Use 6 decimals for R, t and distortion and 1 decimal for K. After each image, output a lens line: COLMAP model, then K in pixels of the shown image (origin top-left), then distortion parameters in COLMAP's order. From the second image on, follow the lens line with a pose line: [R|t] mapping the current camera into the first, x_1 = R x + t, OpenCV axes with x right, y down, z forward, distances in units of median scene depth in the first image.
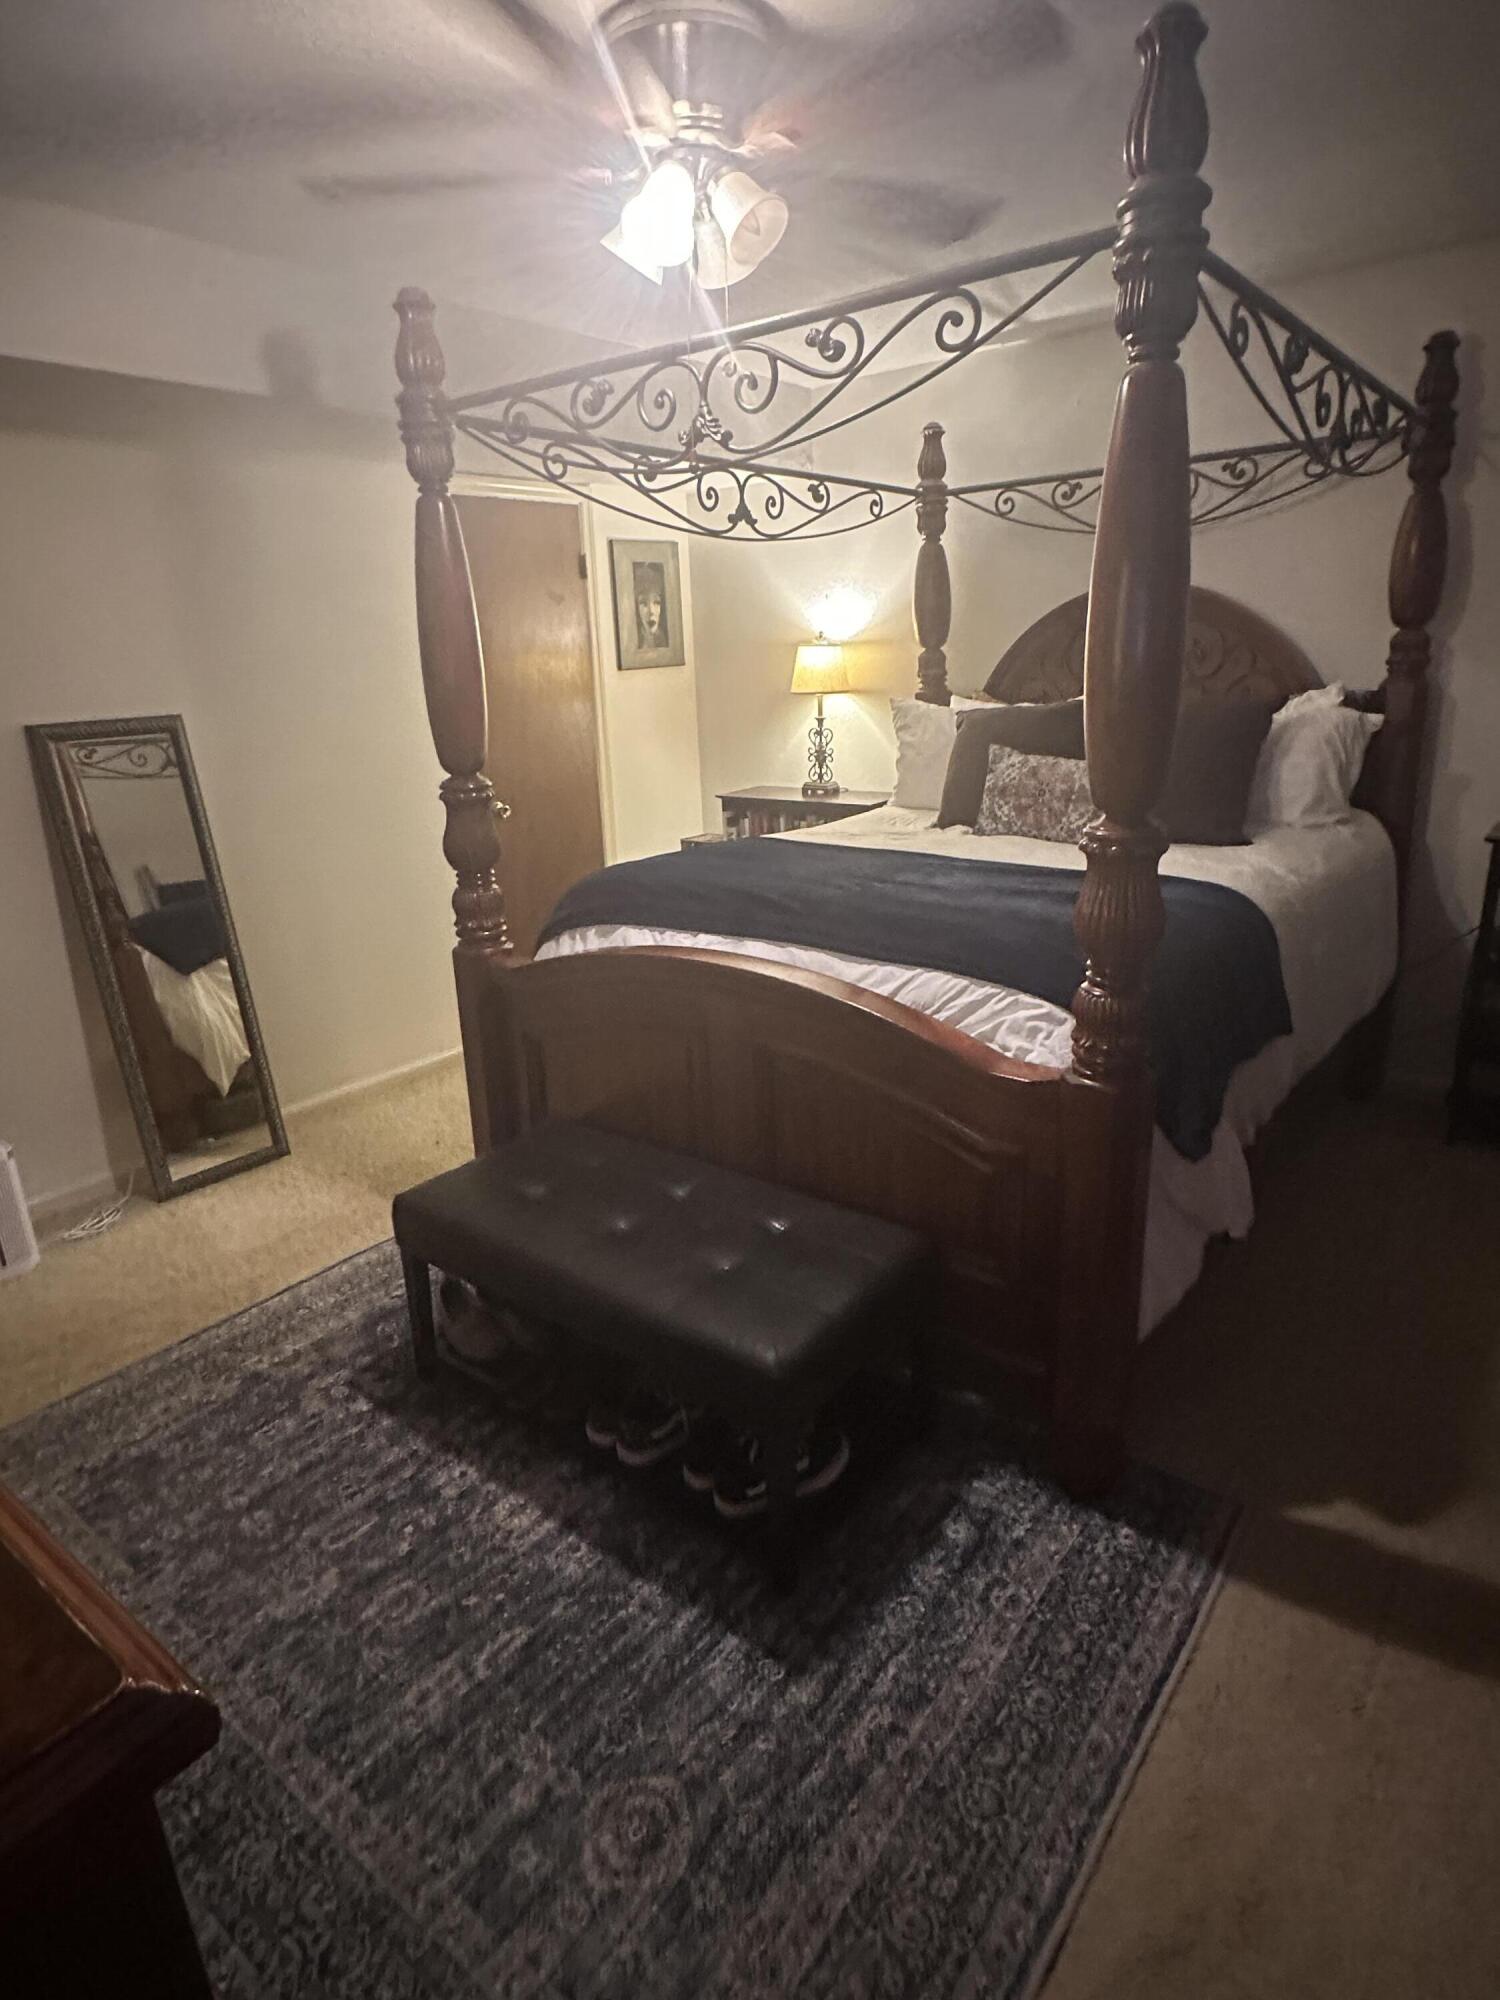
lens RADIAL K [[1131.2, 0, 750.0], [0, 1131.2, 1000.0], [0, 0, 1]] dist [-0.003990, -0.000734]
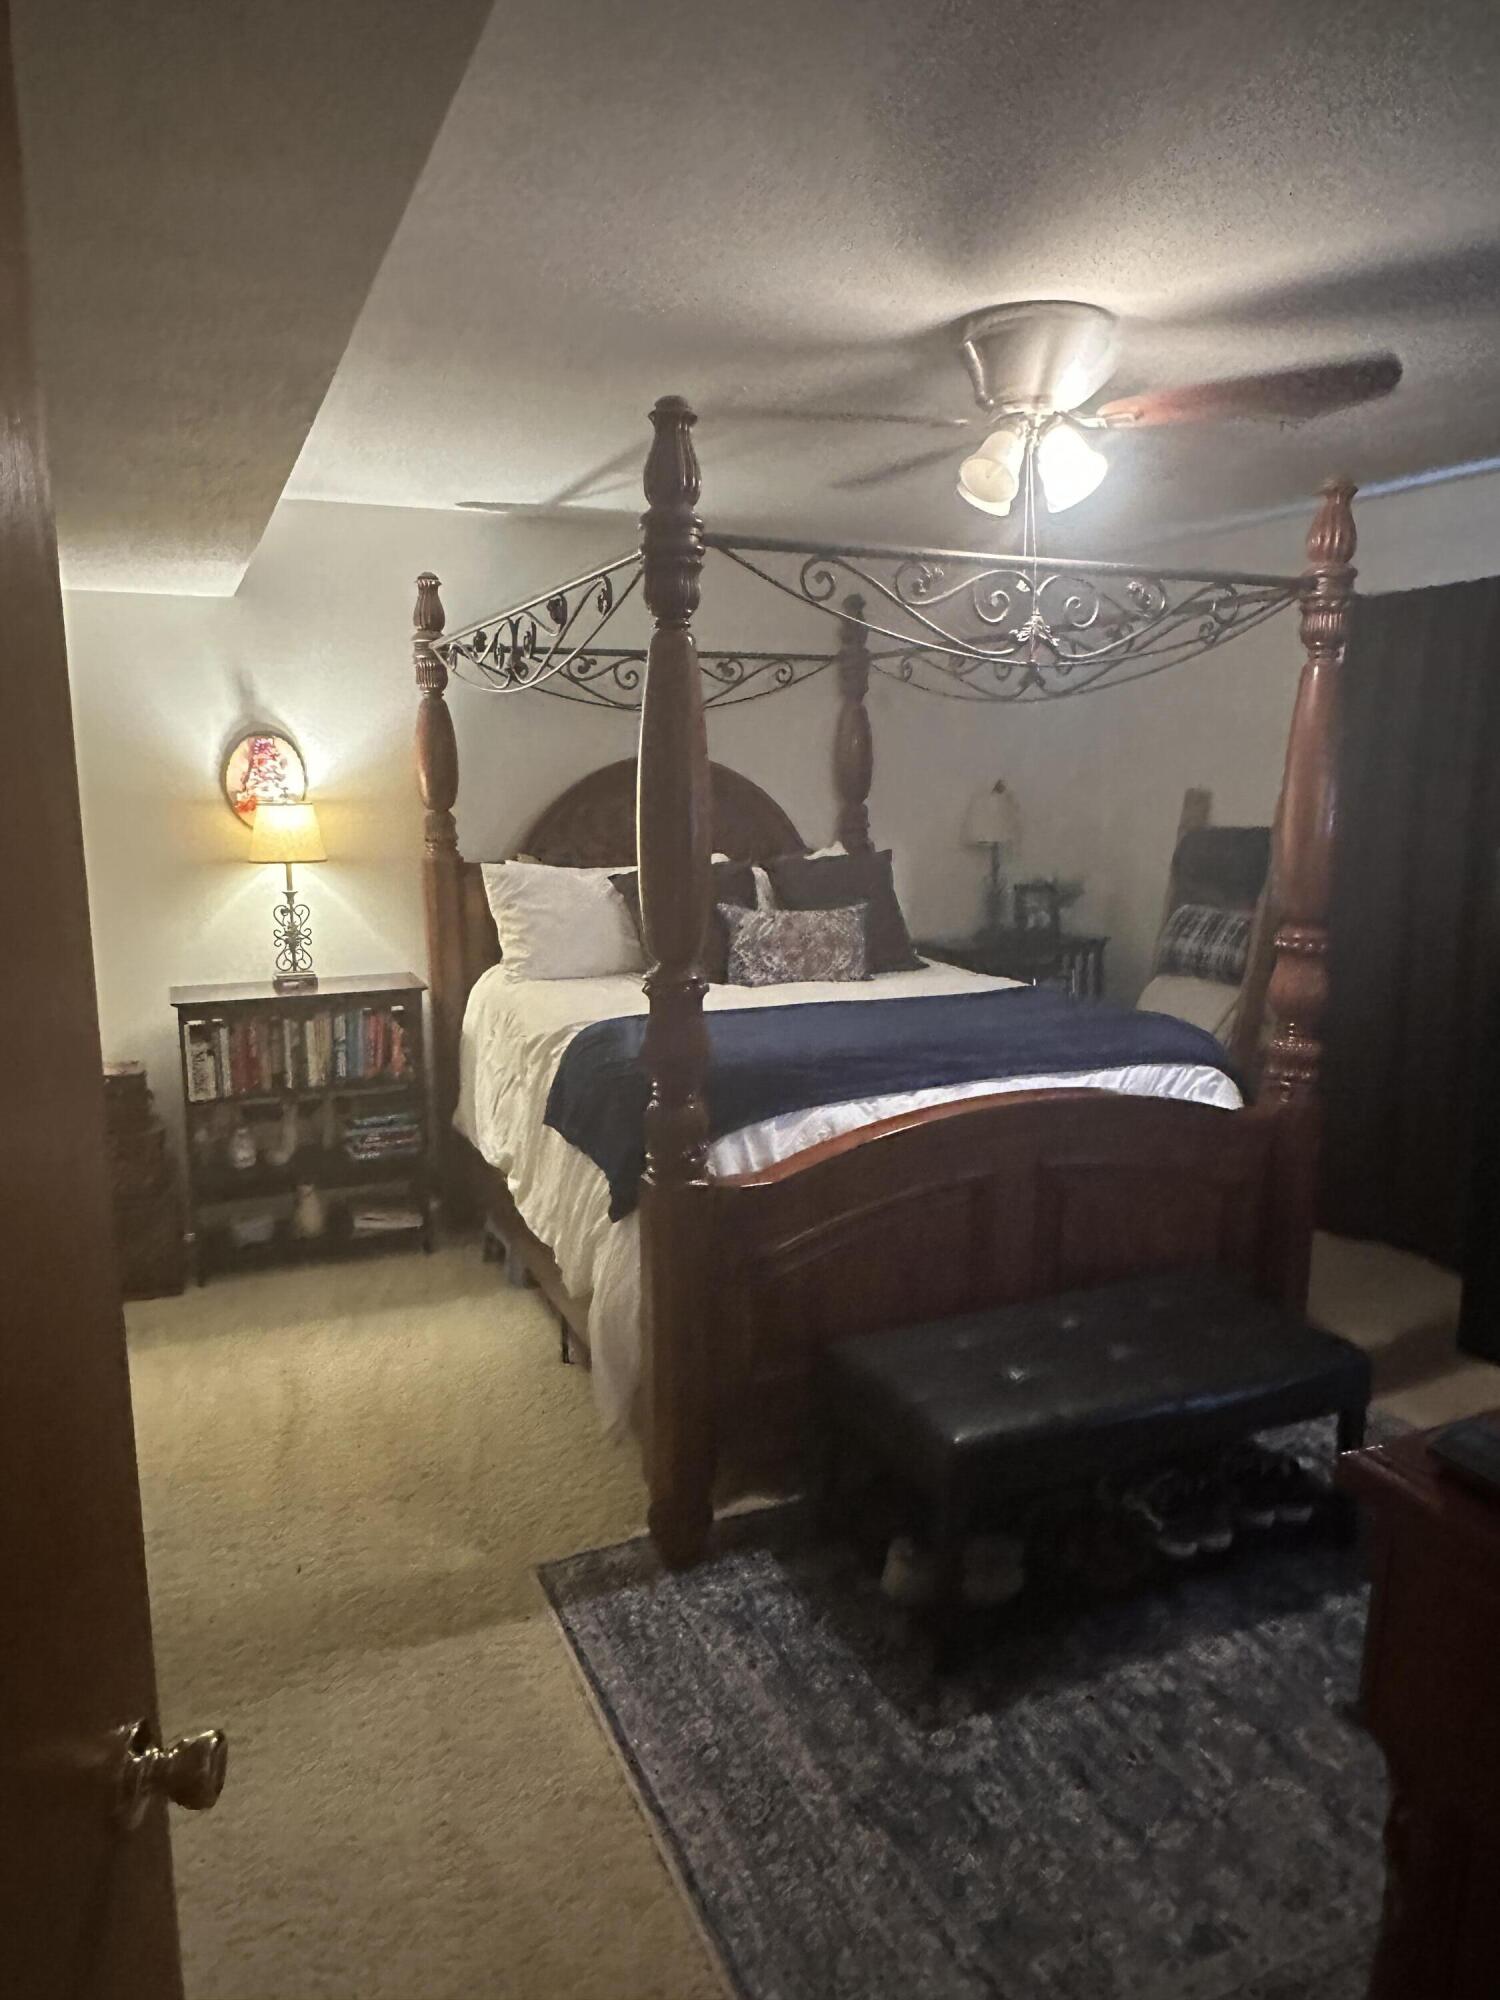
lens RADIAL K [[1315.3, 0, 750.0], [0, 1315.3, 1000.0], [0, 0, 1]] dist [-0.008453, -0.000678]
pose [[0.470147, -0.114248, 0.875162, -0.870397], [0.248061, 0.968721, -0.006799, -0.128533], [-0.847011, 0.220290, 0.483782, 0.424877]]
